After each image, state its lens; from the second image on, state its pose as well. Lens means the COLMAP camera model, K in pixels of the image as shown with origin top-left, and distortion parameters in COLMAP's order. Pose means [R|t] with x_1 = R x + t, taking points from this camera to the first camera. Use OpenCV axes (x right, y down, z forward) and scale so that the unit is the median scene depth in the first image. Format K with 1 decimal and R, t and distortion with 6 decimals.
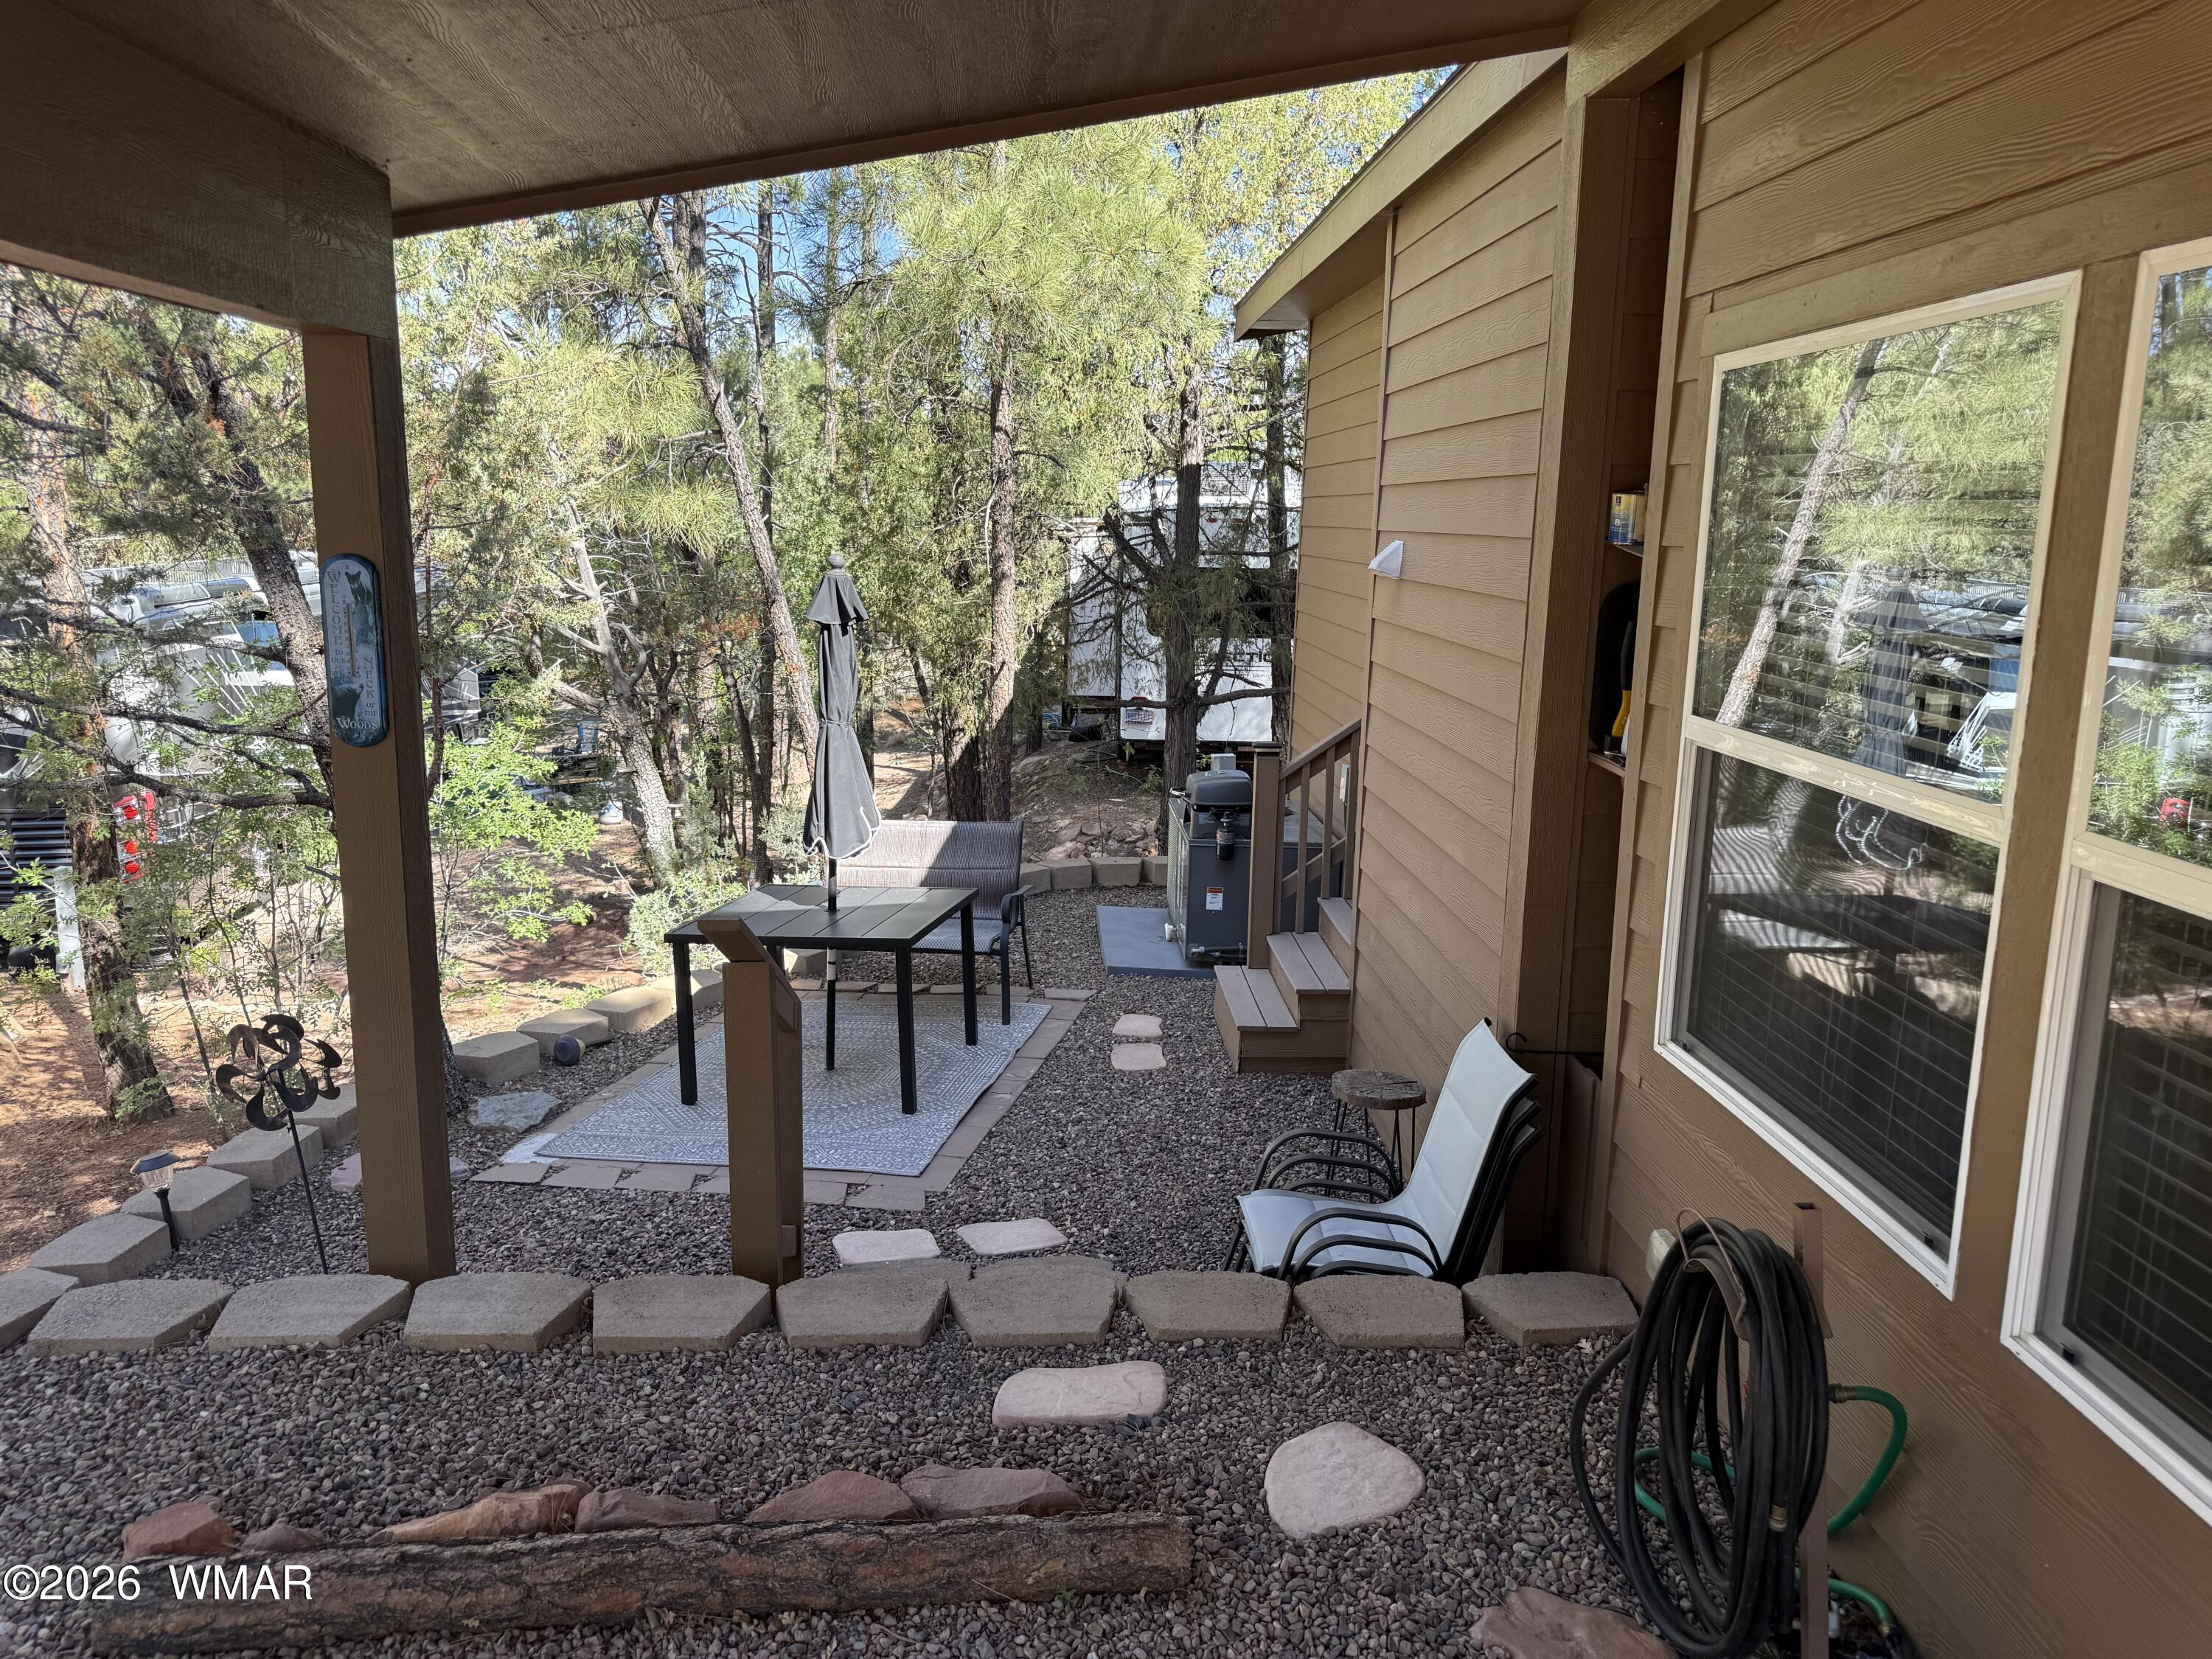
lens RADIAL K [[1571.1, 0, 1106.0], [0, 1571.1, 829.5], [0, 0, 1]] dist [0.000977, 0.000087]
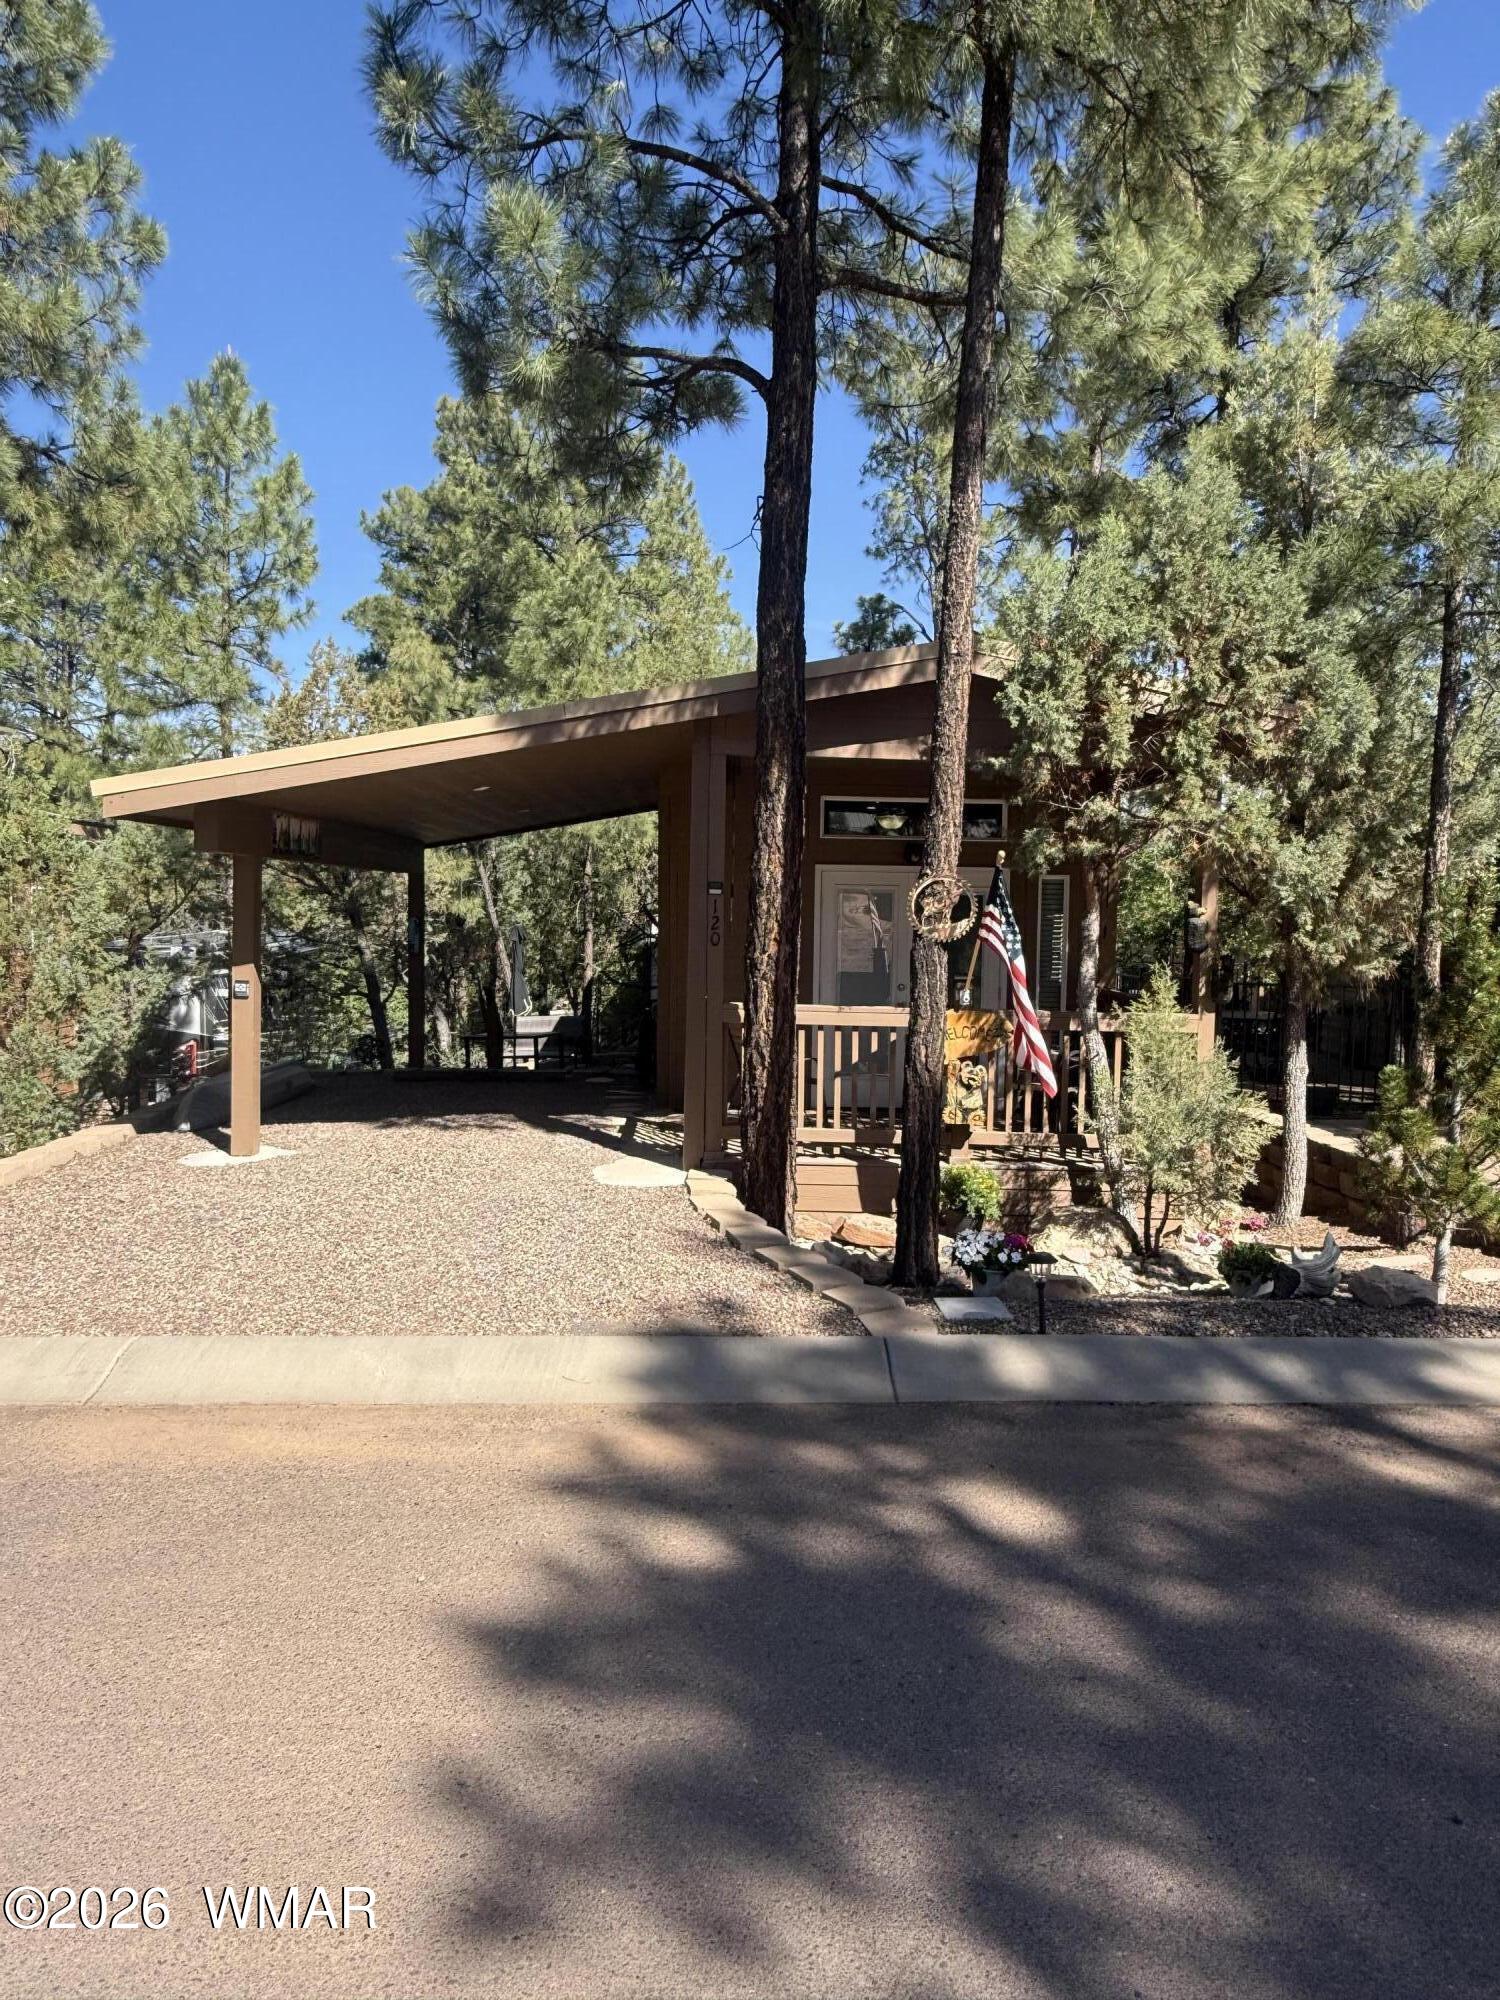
lens RADIAL K [[1337.5, 0, 750.0], [0, 1337.5, 1000.0], [0, 0, 1]] dist [-0.000030, -0.000016]
pose [[0.999792, -0.001439, -0.020330, 0.251633], [-0.001200, 0.991618, -0.129202, 0.239031], [0.020345, 0.129200, 0.991410, -1.178743]]
